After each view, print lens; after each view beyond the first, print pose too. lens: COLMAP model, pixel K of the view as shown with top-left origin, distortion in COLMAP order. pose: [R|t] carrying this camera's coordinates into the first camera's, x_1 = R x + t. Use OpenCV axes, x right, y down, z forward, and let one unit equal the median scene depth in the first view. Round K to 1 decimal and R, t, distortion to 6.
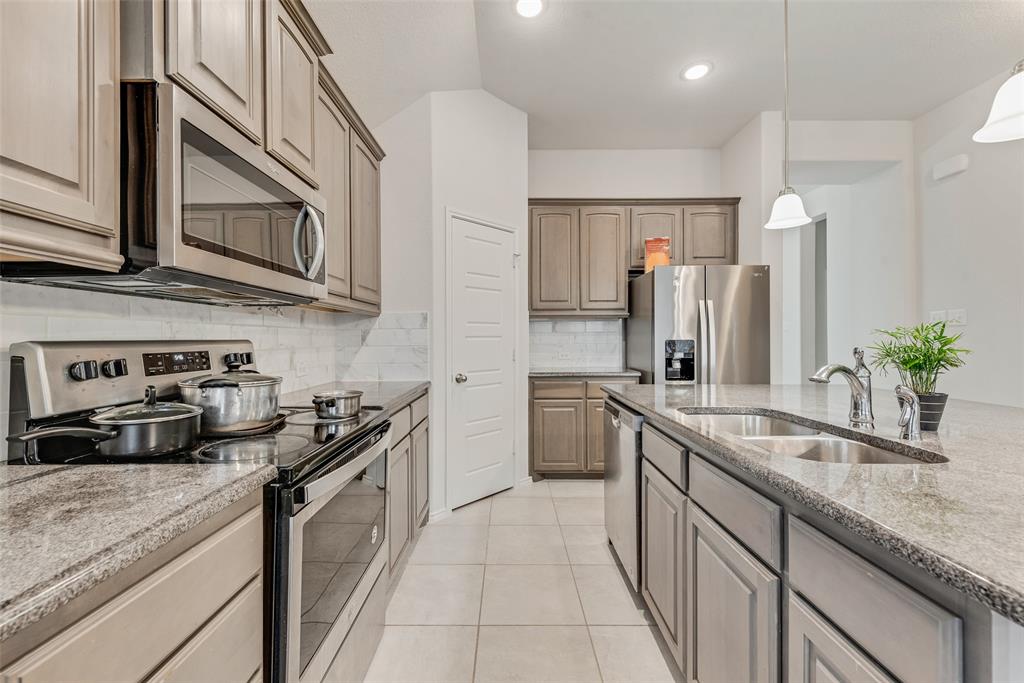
lens RADIAL K [[411.3, 0, 509.2], [0, 411.3, 335.9], [0, 0, 1]] dist [0.011244, 0.000000]
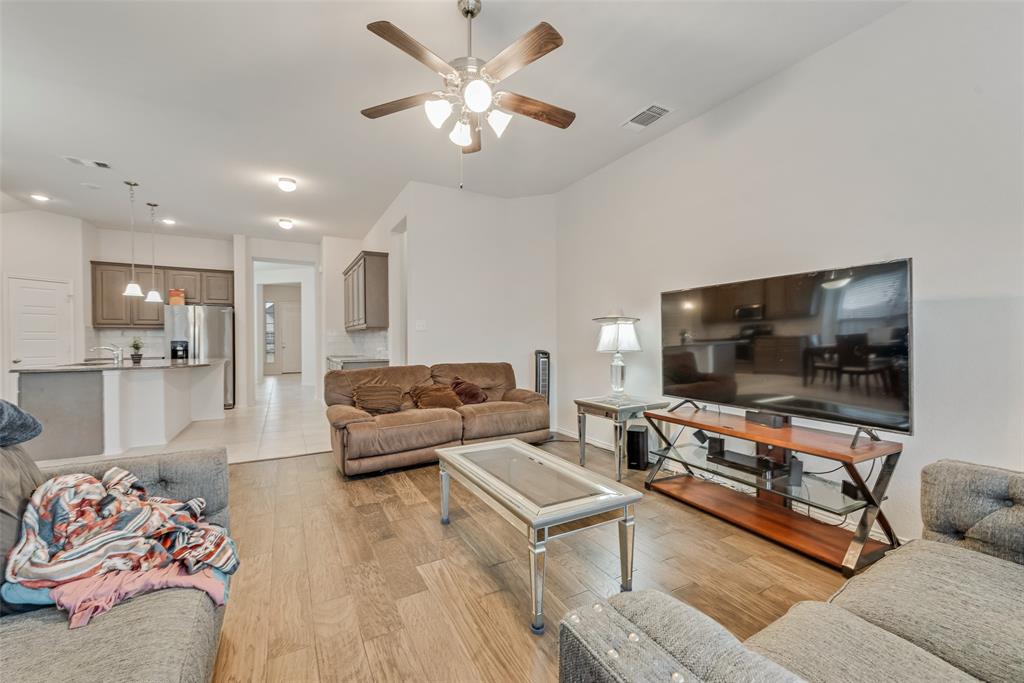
lens RADIAL K [[401.7, 0, 504.7], [0, 401.7, 342.5], [0, 0, 1]] dist [0.007081, 0.000012]
pose [[0.876859, -0.006511, 0.480704, 1.058668], [-0.002590, 0.999830, 0.018267, -0.024566], [-0.480741, -0.017263, 0.876693, -1.932668]]
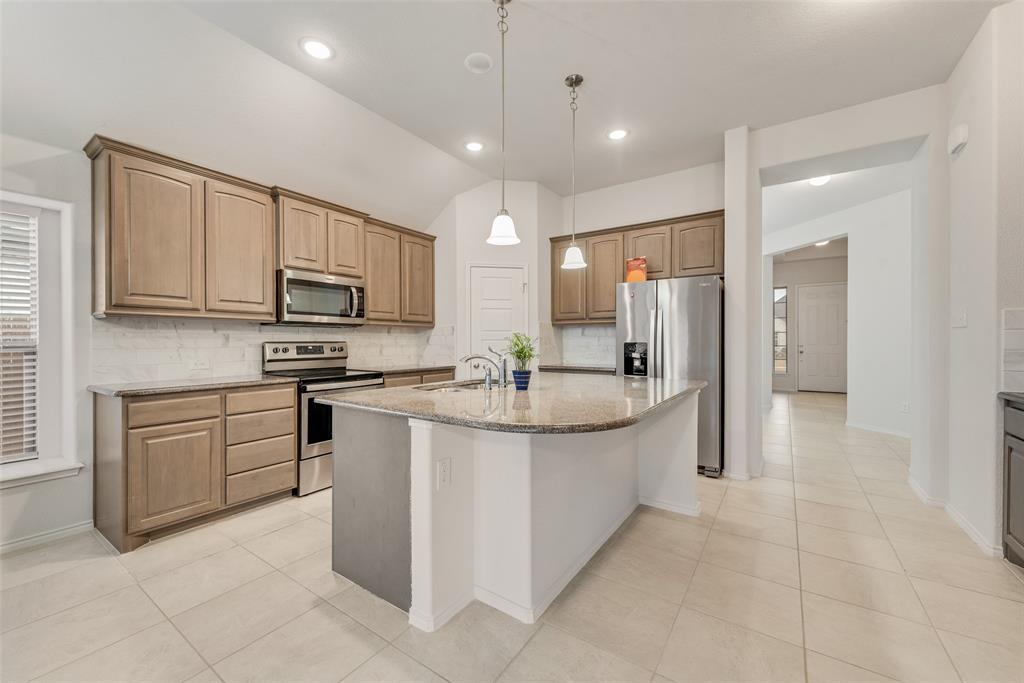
lens RADIAL K [[401.7, 0, 504.7], [0, 401.7, 342.5], [0, 0, 1]] dist [0.007081, 0.000012]
pose [[0.816678, 0.001706, -0.577091, 0.951198], [0.004381, 0.999948, 0.009157, -0.001375], [0.577077, -0.010006, 0.816628, -0.253697]]
